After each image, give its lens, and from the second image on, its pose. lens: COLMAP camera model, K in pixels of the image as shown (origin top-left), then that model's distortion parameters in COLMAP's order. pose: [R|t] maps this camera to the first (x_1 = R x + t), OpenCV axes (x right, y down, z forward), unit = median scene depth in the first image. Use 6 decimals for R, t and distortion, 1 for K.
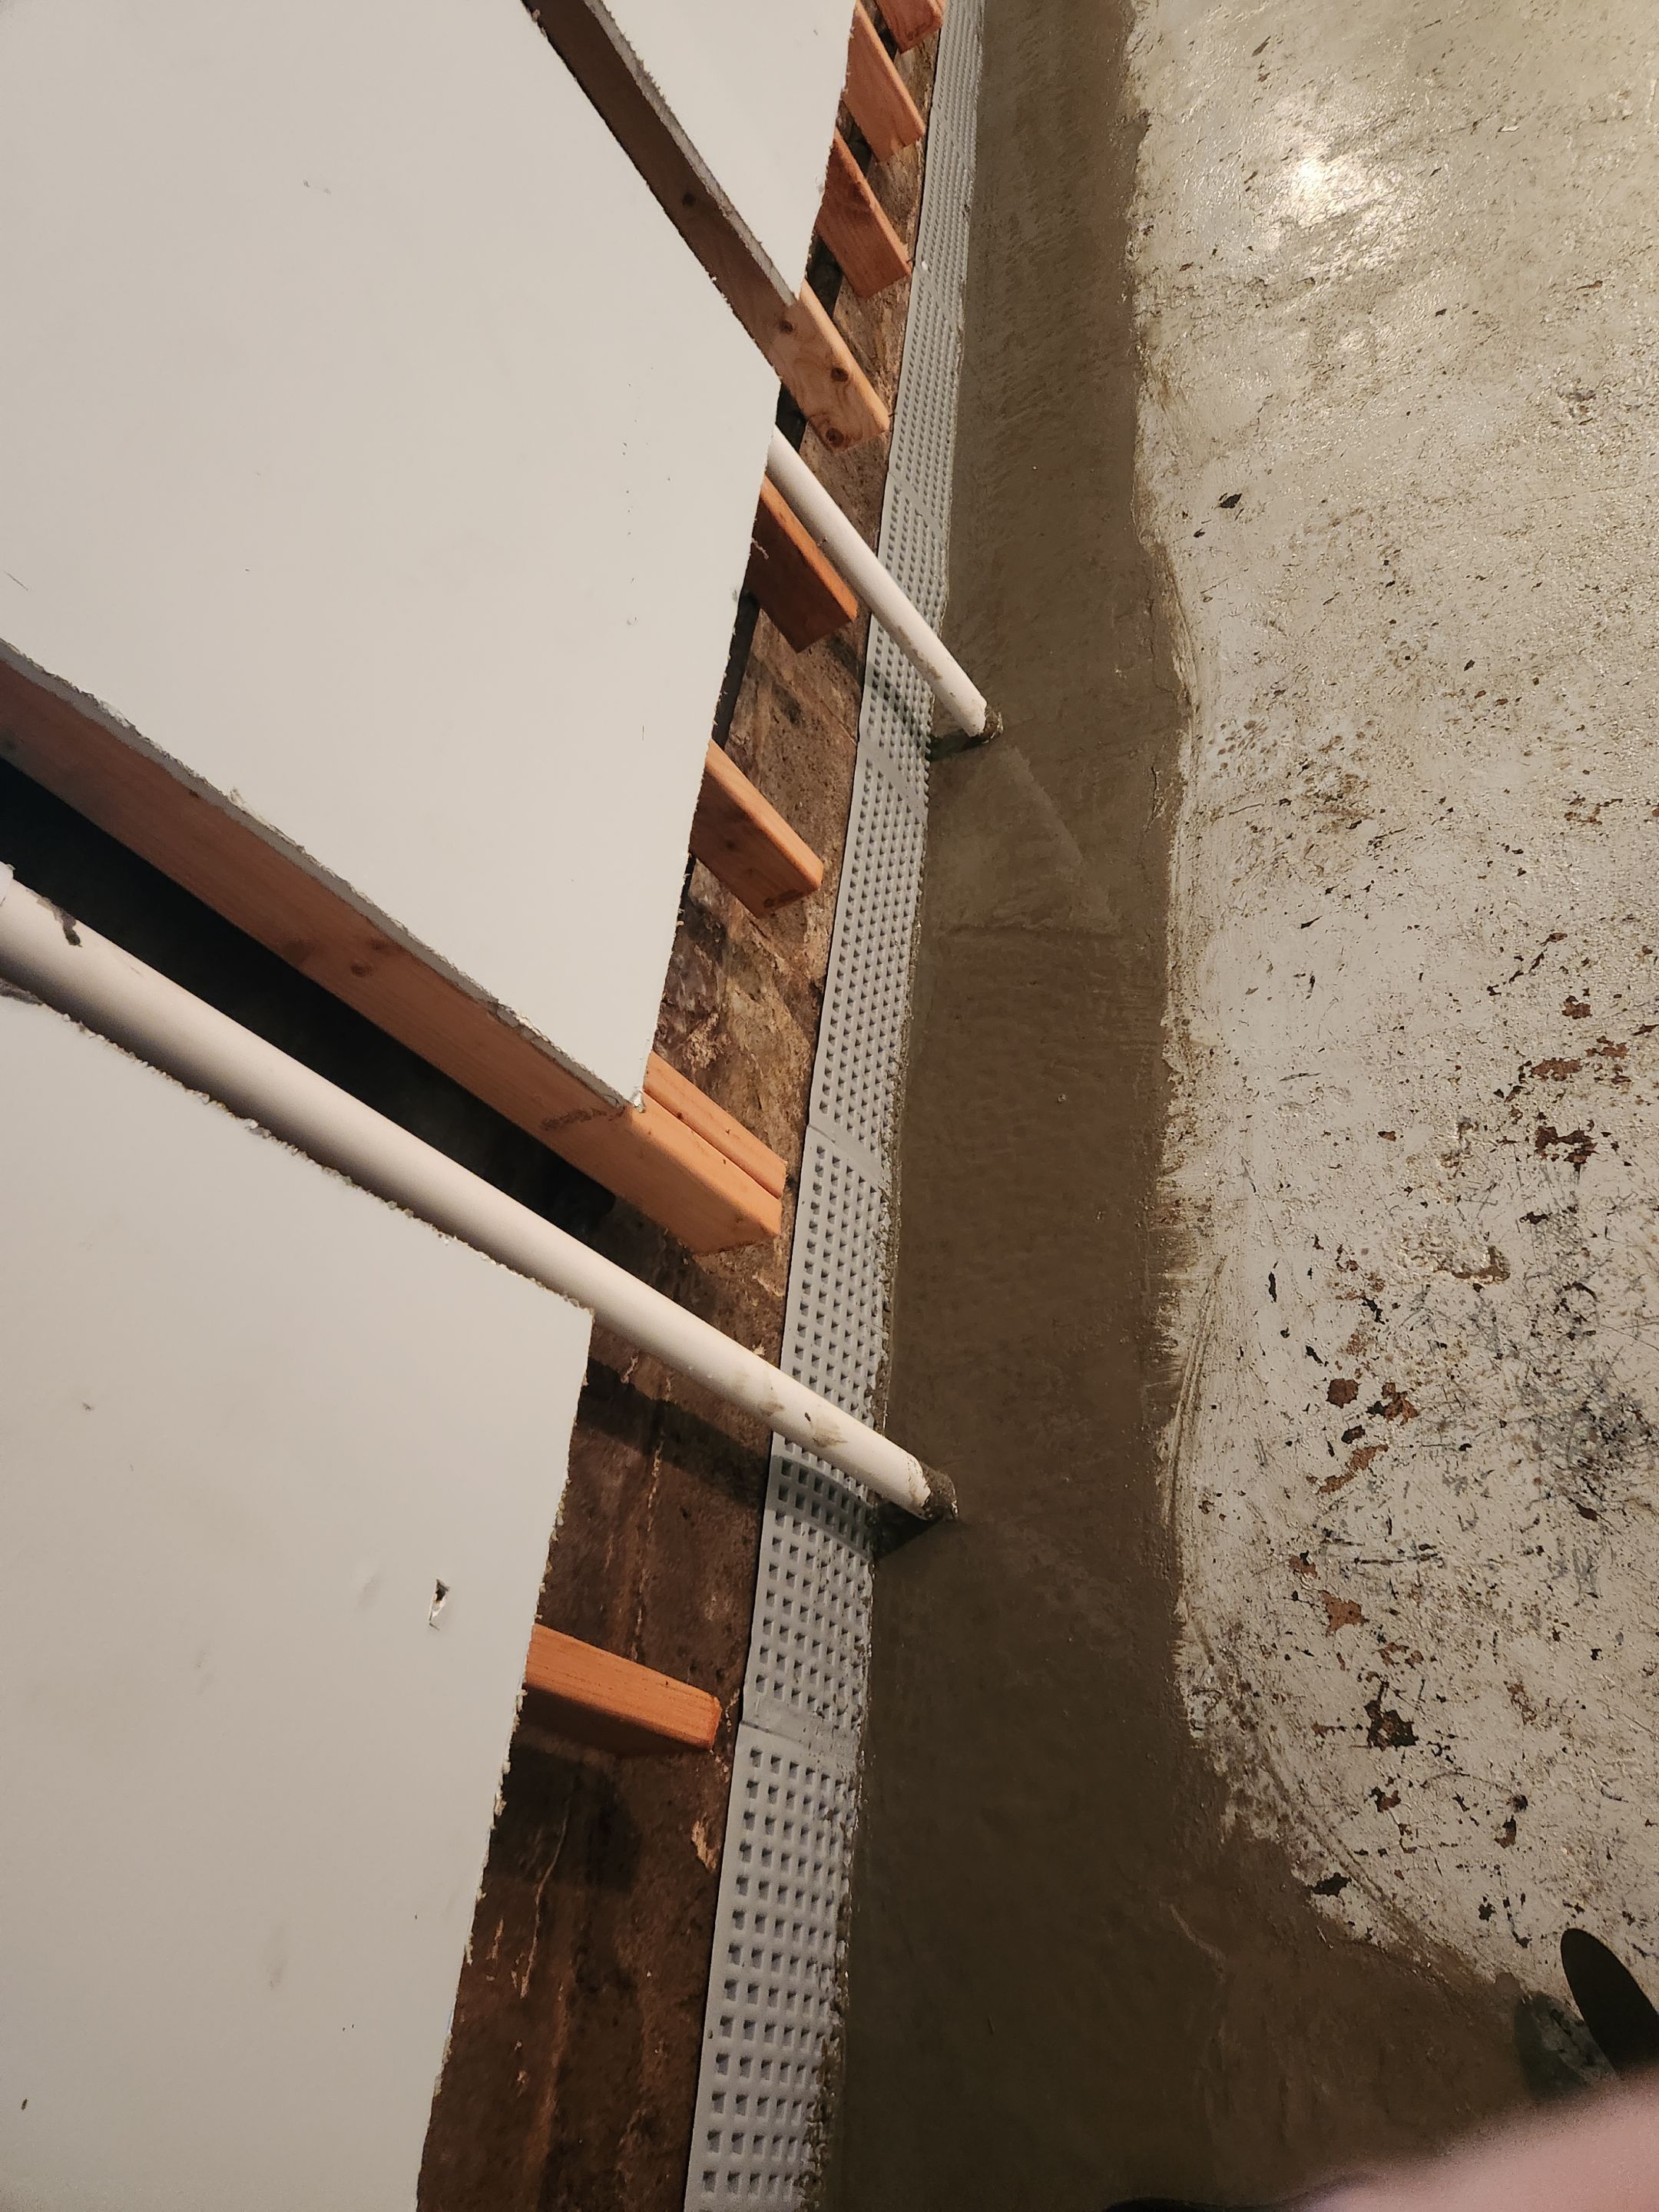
lens RADIAL K [[1467.7, 0, 864.4], [0, 1467.7, 1076.8], [0, 0, 1]] dist [0.064164, -0.057113]
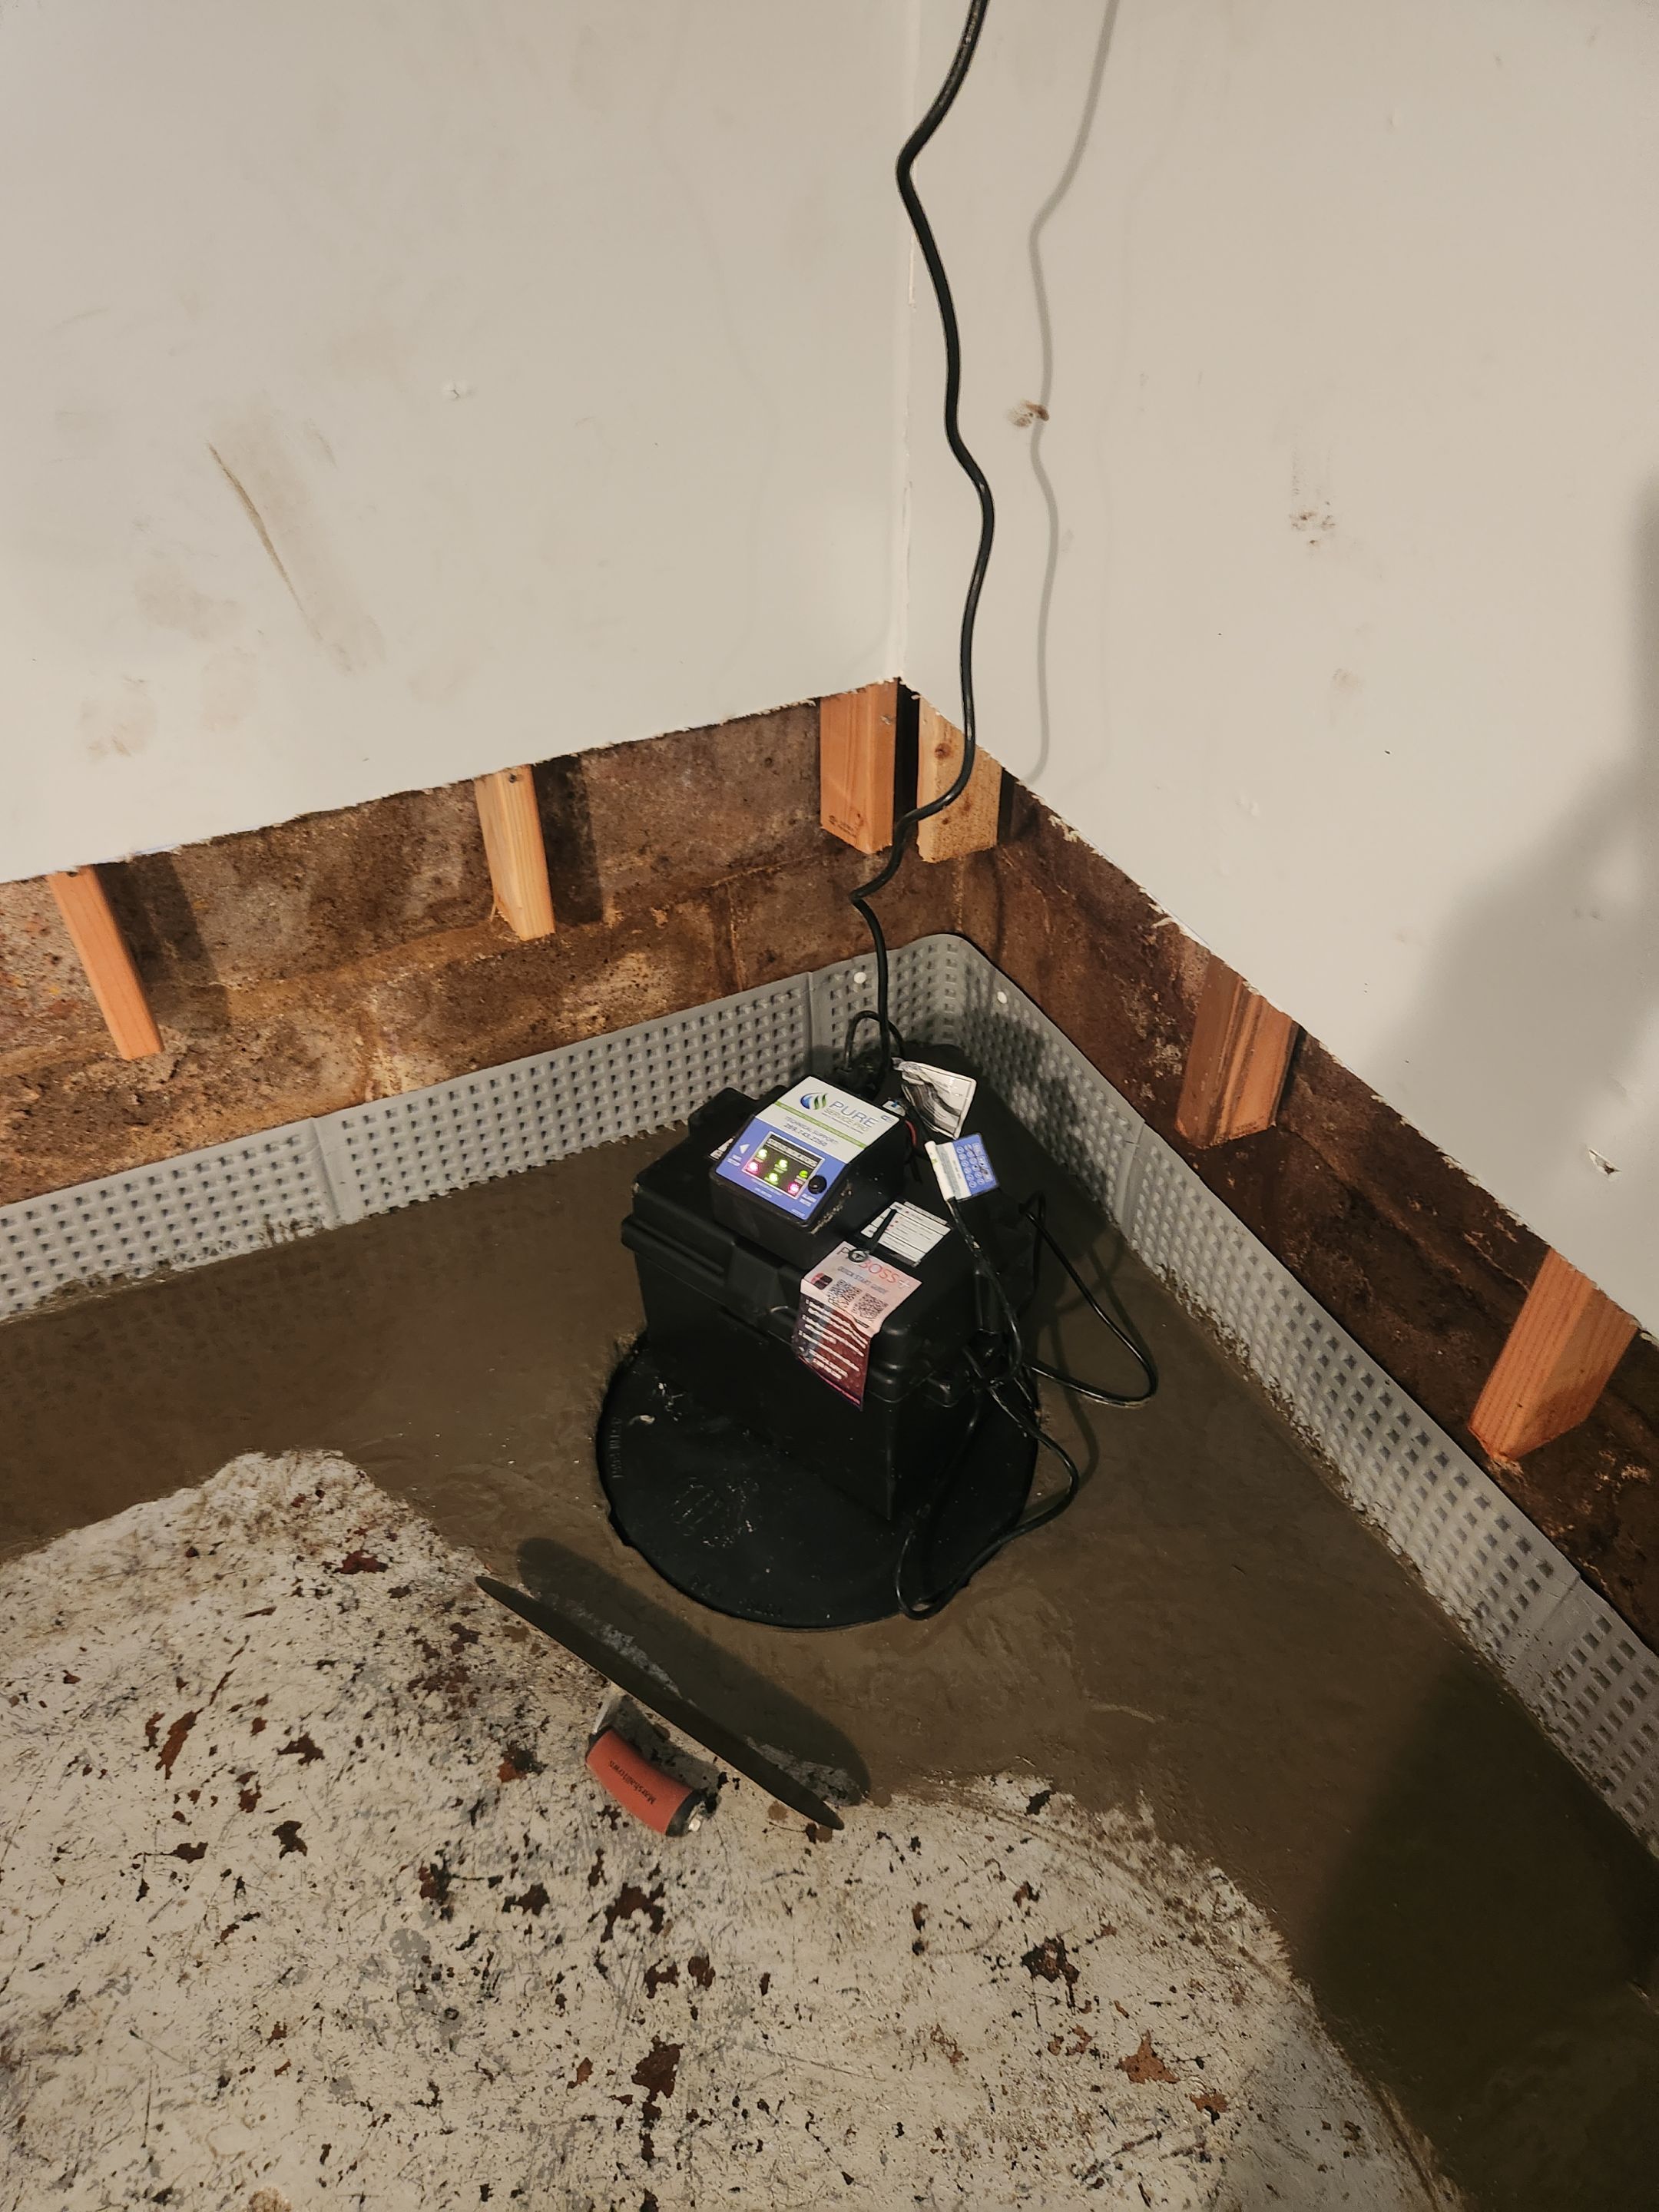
lens RADIAL K [[1467.7, 0, 842.3], [0, 1467.7, 1124.4], [0, 0, 1]] dist [0.064164, -0.057113]
pose [[-0.721992, 0.690979, 0.035713, 0.026167], [-0.144514, -0.201075, 0.968857, -0.394919], [0.676641, 0.694346, 0.245031, 0.261153]]
